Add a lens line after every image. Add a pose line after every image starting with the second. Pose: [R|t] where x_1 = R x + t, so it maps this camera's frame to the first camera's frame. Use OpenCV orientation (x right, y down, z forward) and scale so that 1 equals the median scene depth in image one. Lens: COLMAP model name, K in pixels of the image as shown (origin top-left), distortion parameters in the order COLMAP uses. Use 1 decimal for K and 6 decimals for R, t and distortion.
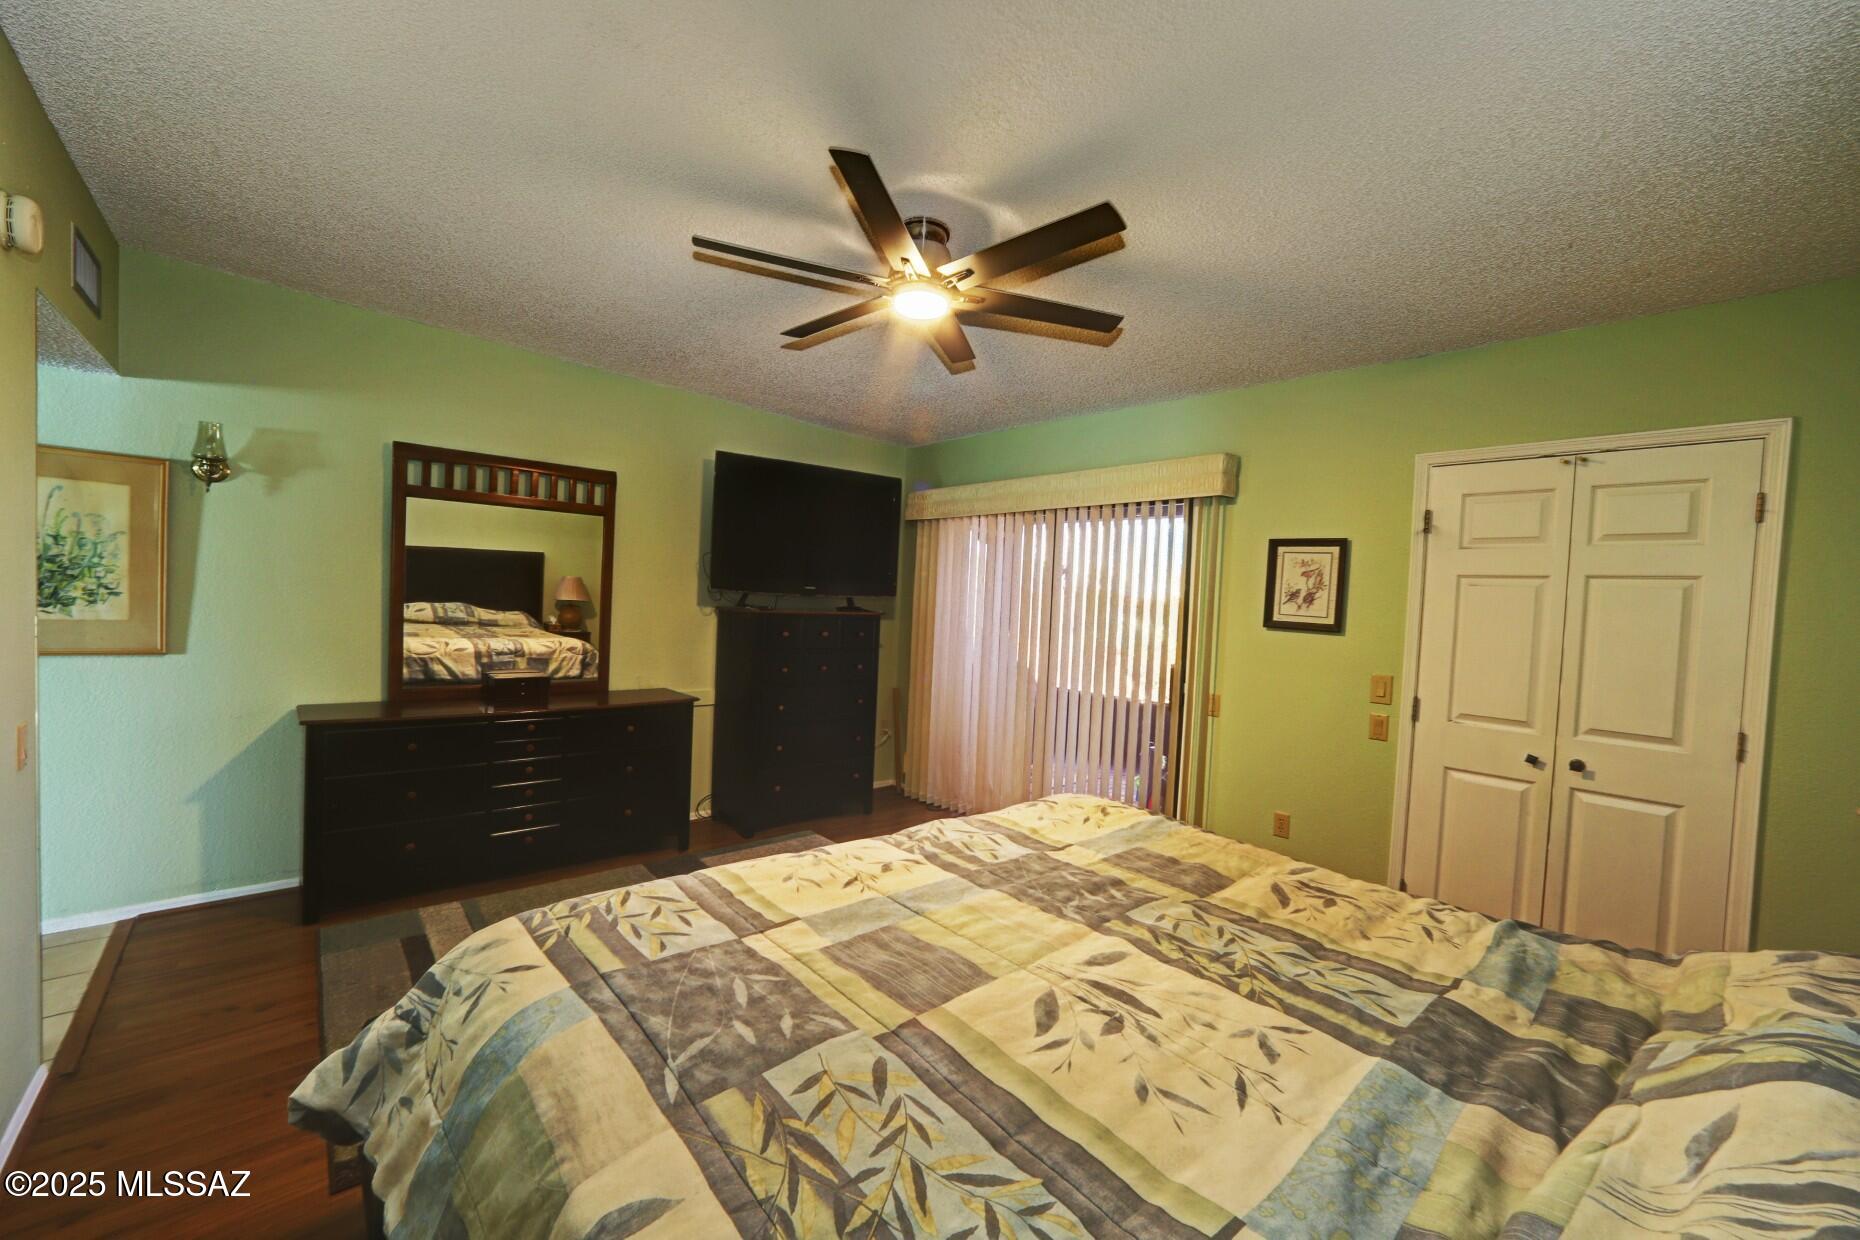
lens RADIAL K [[746.9, 0, 924.7], [0, 746.9, 607.1], [0, 0, 1]] dist [-0.033849, -0.000094]
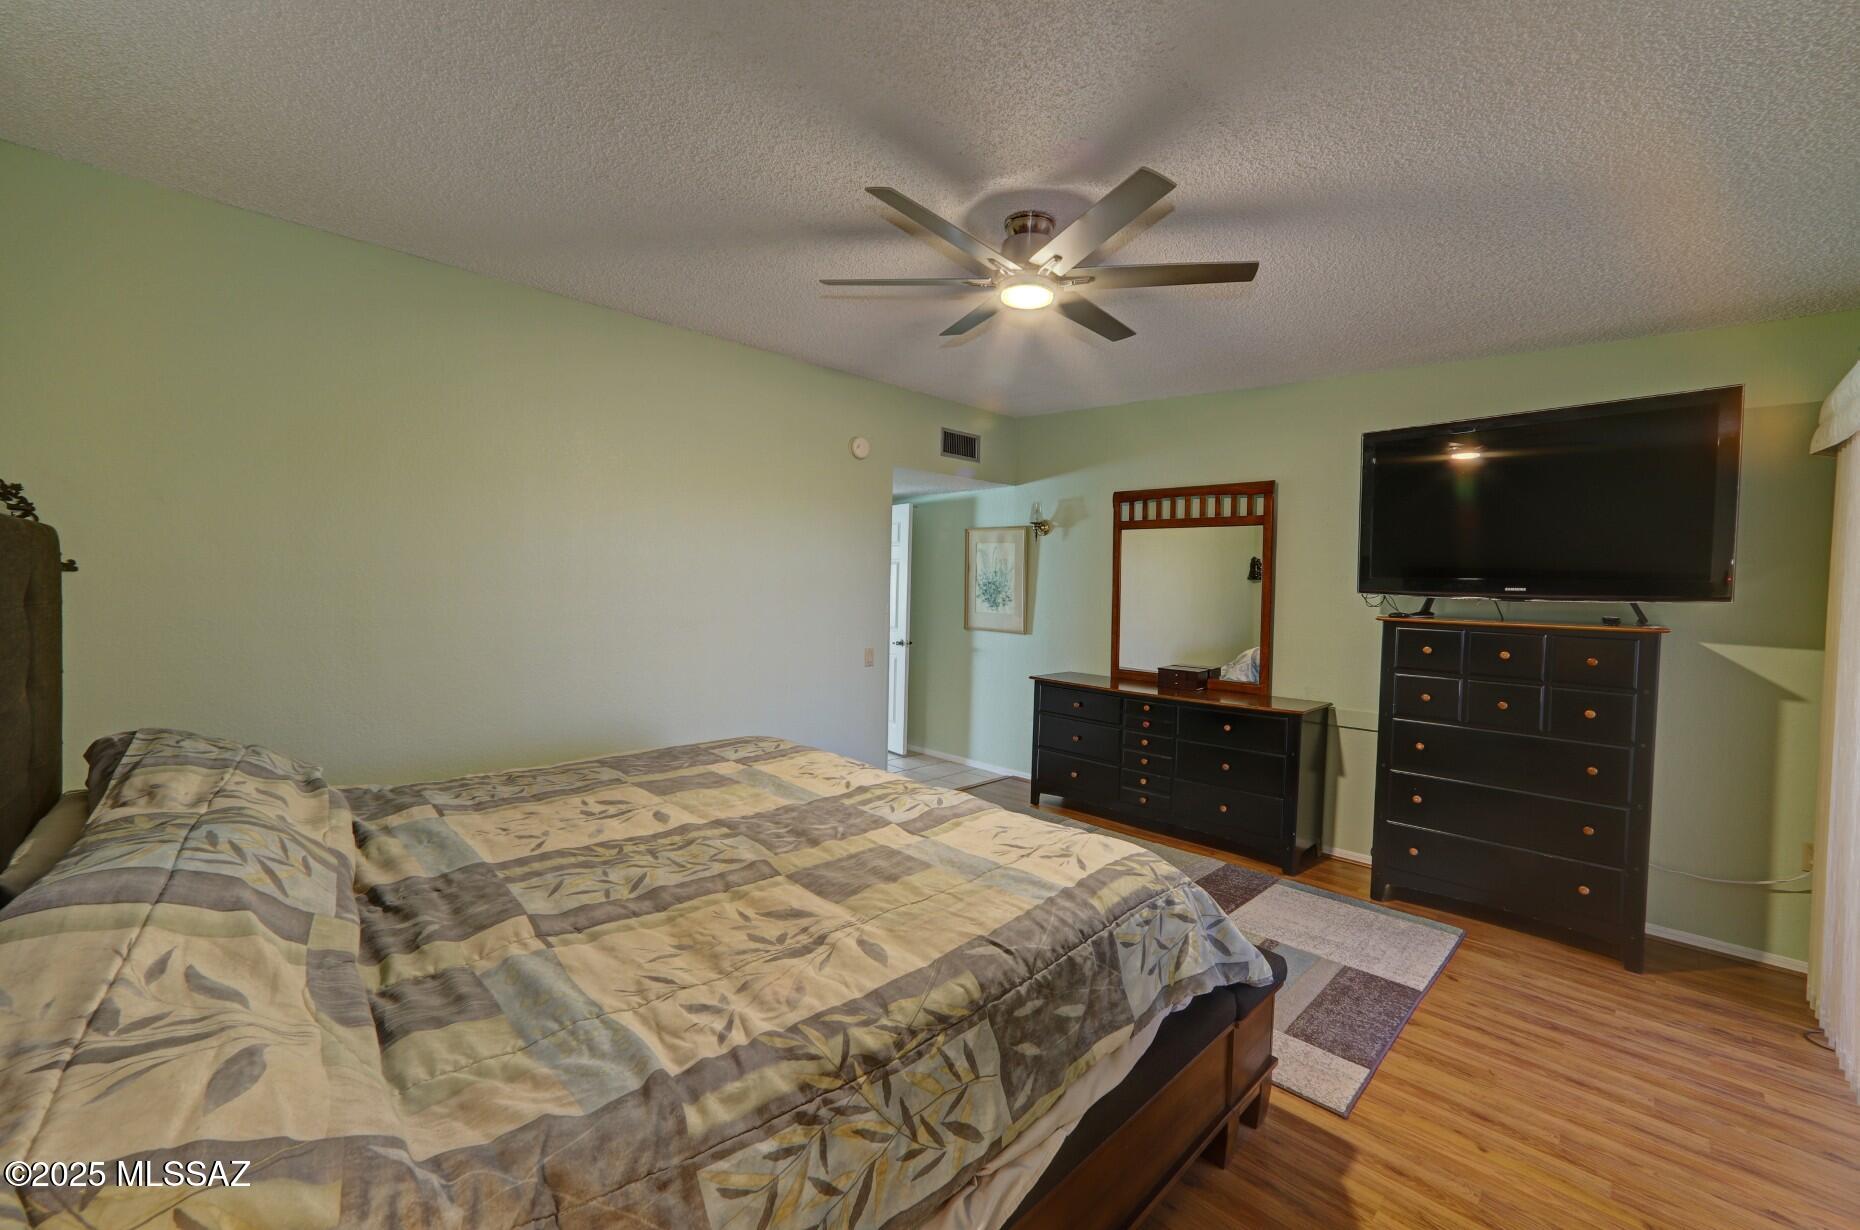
lens RADIAL K [[727.4, 0, 909.5], [0, 727.4, 628.9], [0, 0, 1]] dist [-0.031386, -0.000034]
pose [[0.044982, 0.021984, -0.998746, 0.673532], [-0.033250, 0.999237, 0.020497, 0.022324], [0.998434, 0.032286, 0.045679, 0.563089]]
